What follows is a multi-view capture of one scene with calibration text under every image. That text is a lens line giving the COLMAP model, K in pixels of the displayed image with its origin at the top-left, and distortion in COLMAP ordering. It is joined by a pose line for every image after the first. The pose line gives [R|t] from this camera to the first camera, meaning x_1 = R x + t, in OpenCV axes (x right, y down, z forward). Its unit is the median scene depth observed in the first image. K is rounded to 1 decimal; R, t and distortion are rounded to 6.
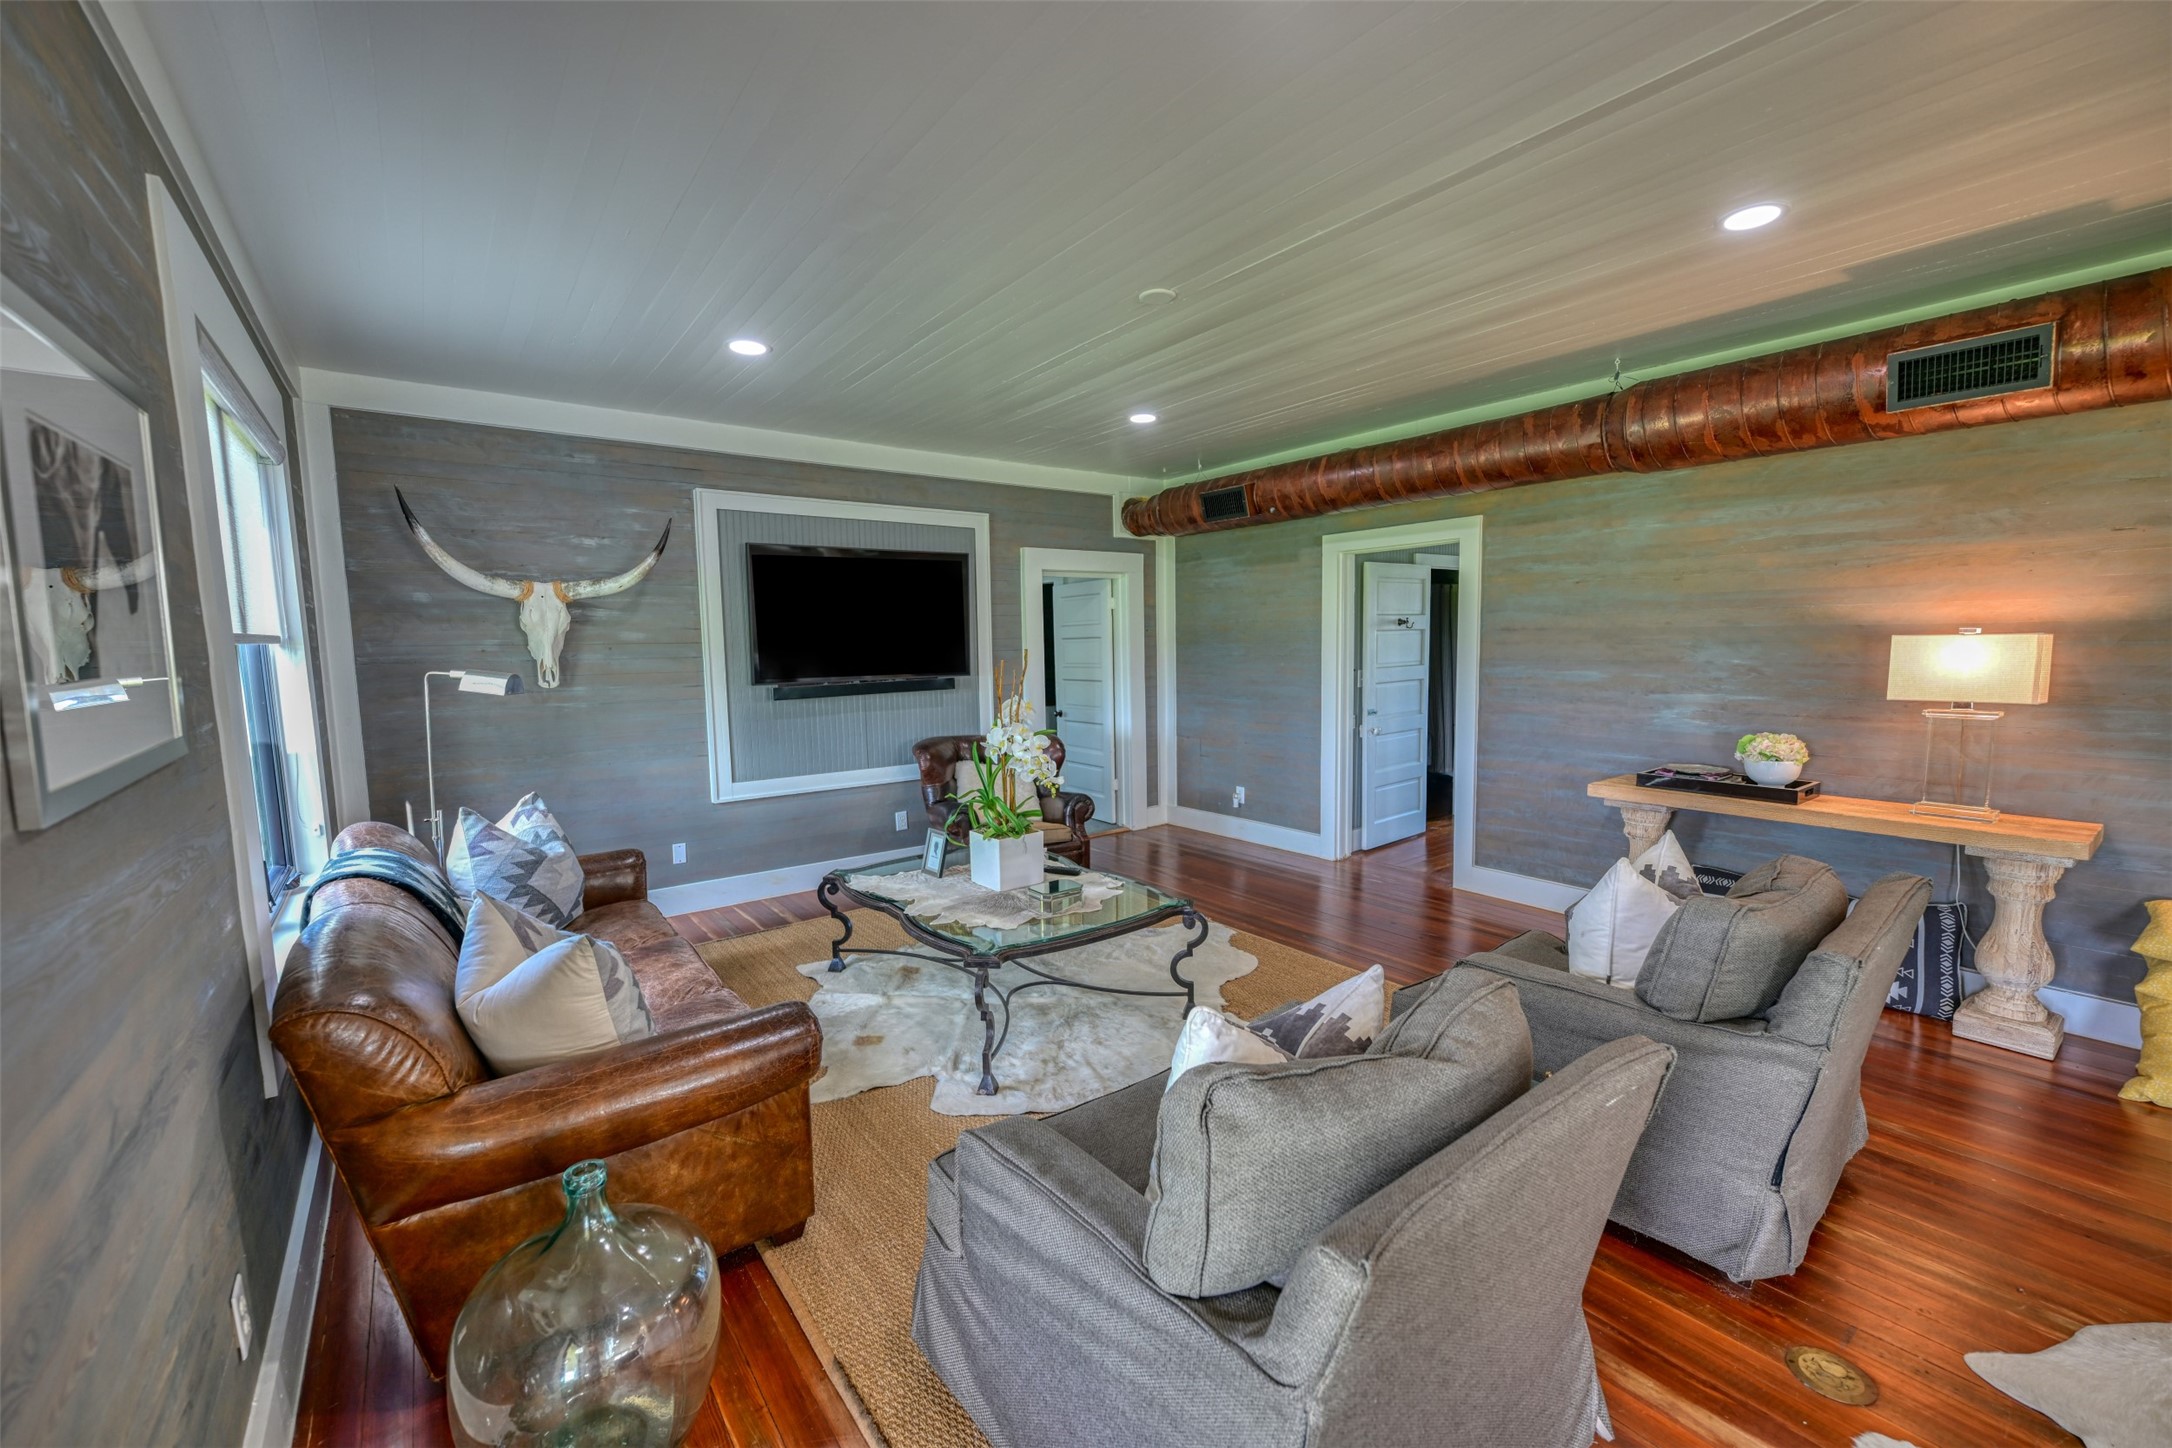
lens RADIAL K [[879.3, 0, 1086.0], [0, 879.3, 724.0], [0, 0, 1]] dist [-0.000800, 0.000291]
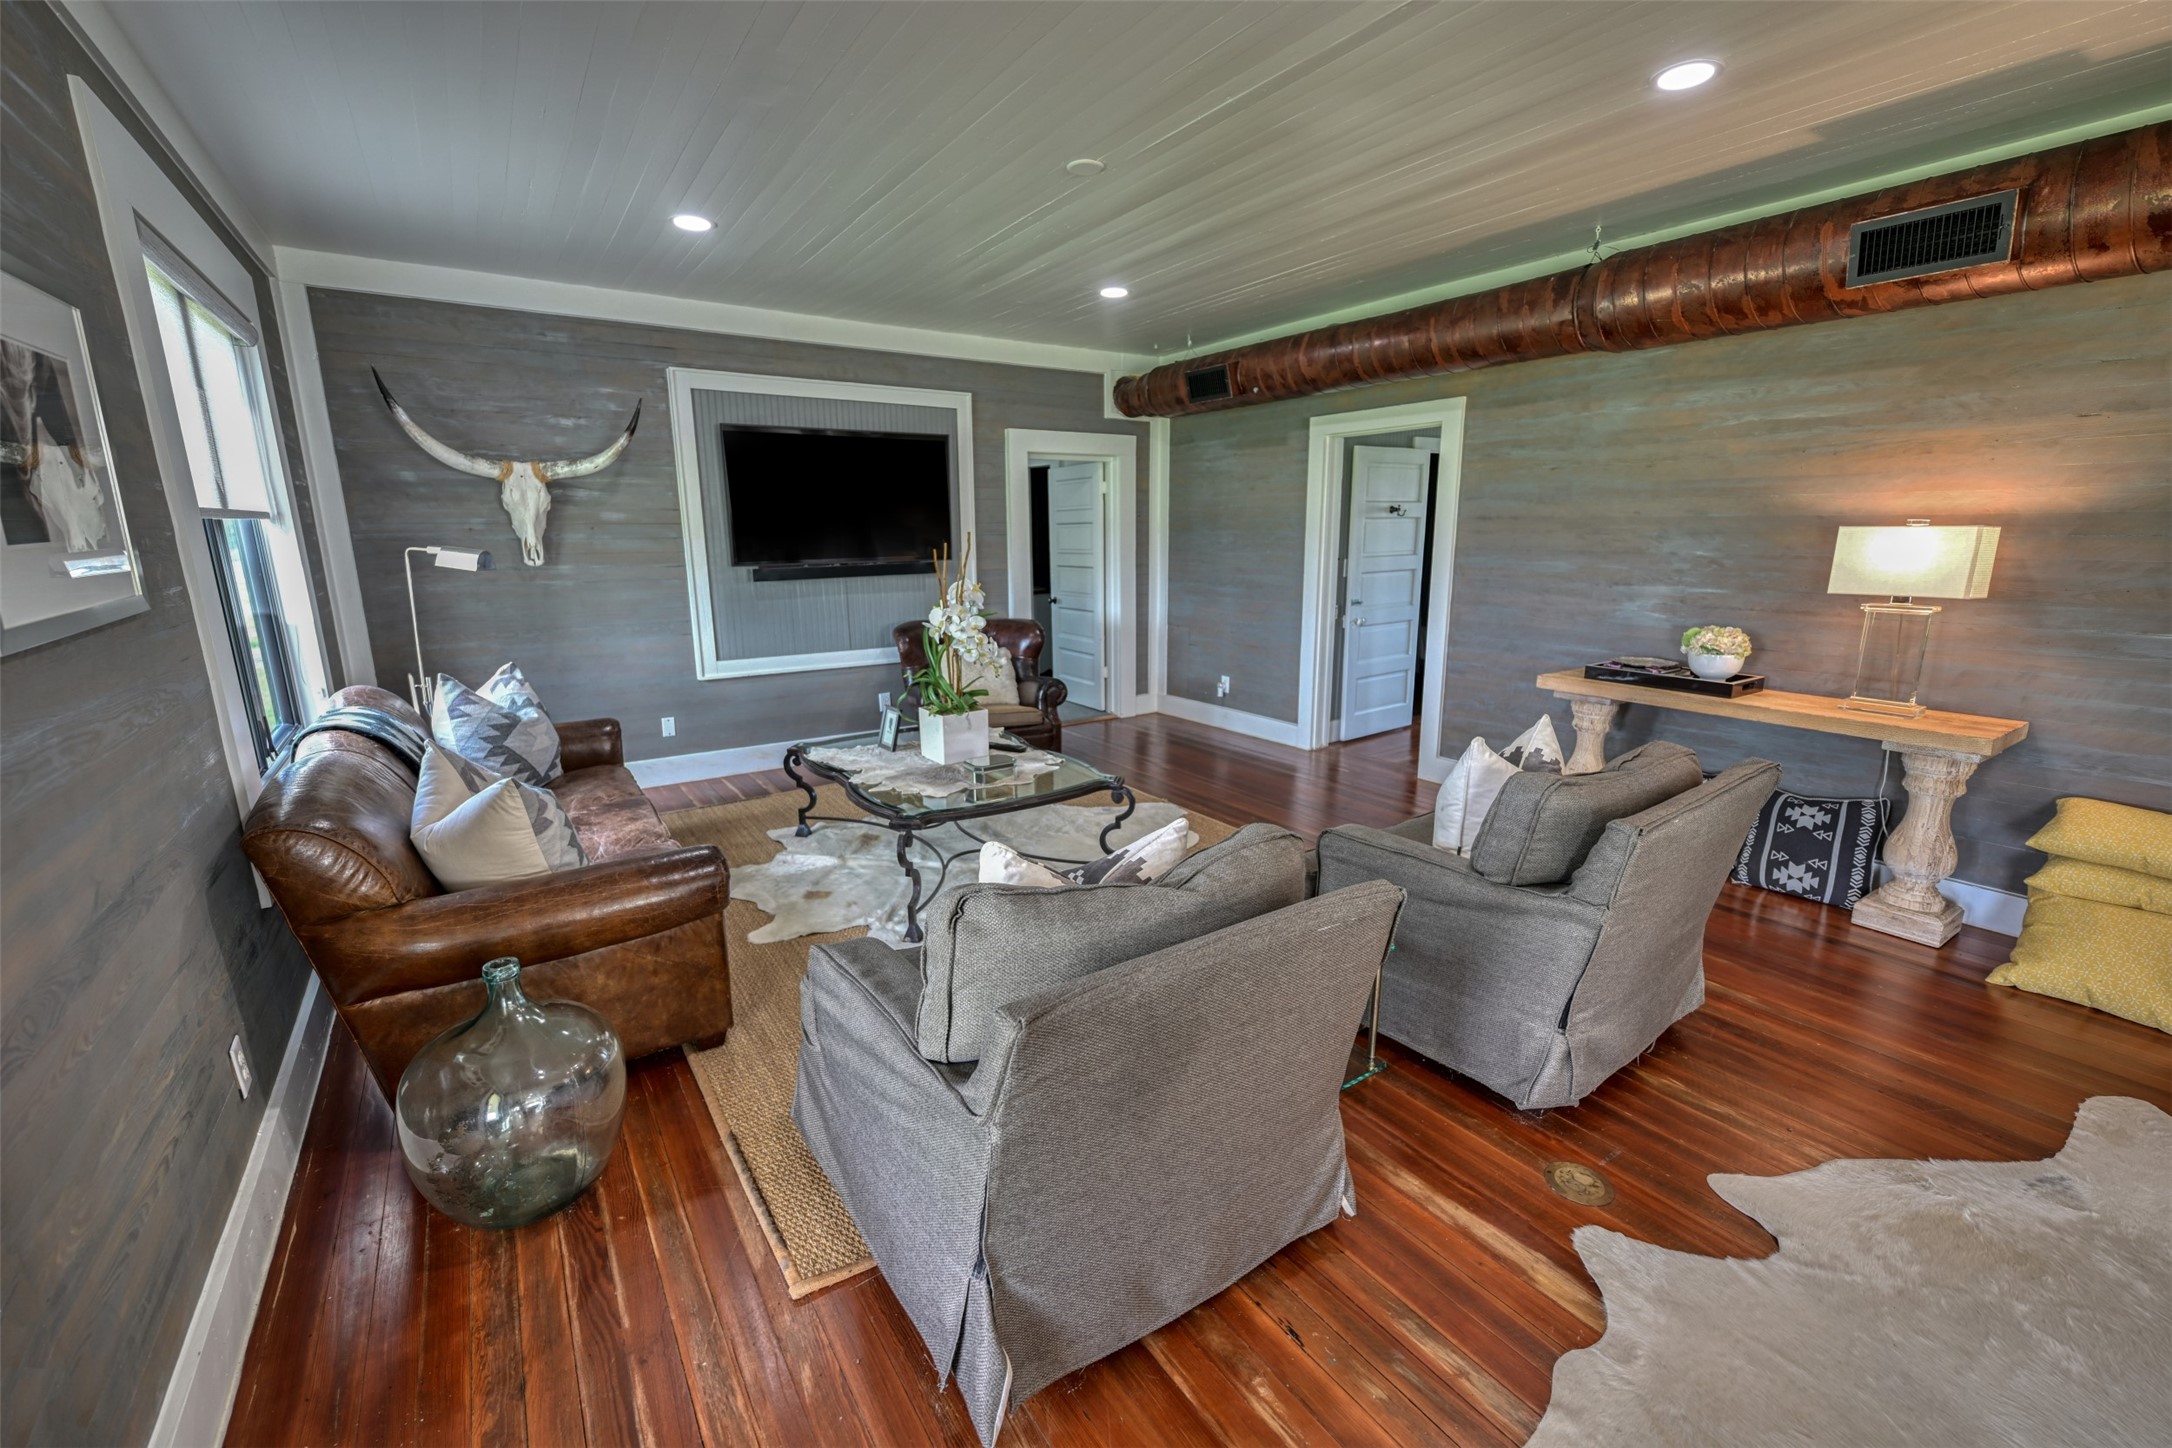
lens RADIAL K [[905.2, 0, 1086.0], [0, 905.2, 724.0], [0, 0, 1]] dist [0.000203, -0.000027]
pose [[0.998324, 0.021782, -0.053616, 0.144840], [-0.015274, 0.992785, 0.118928, 0.010414], [0.055820, -0.117910, 0.991454, -0.073261]]
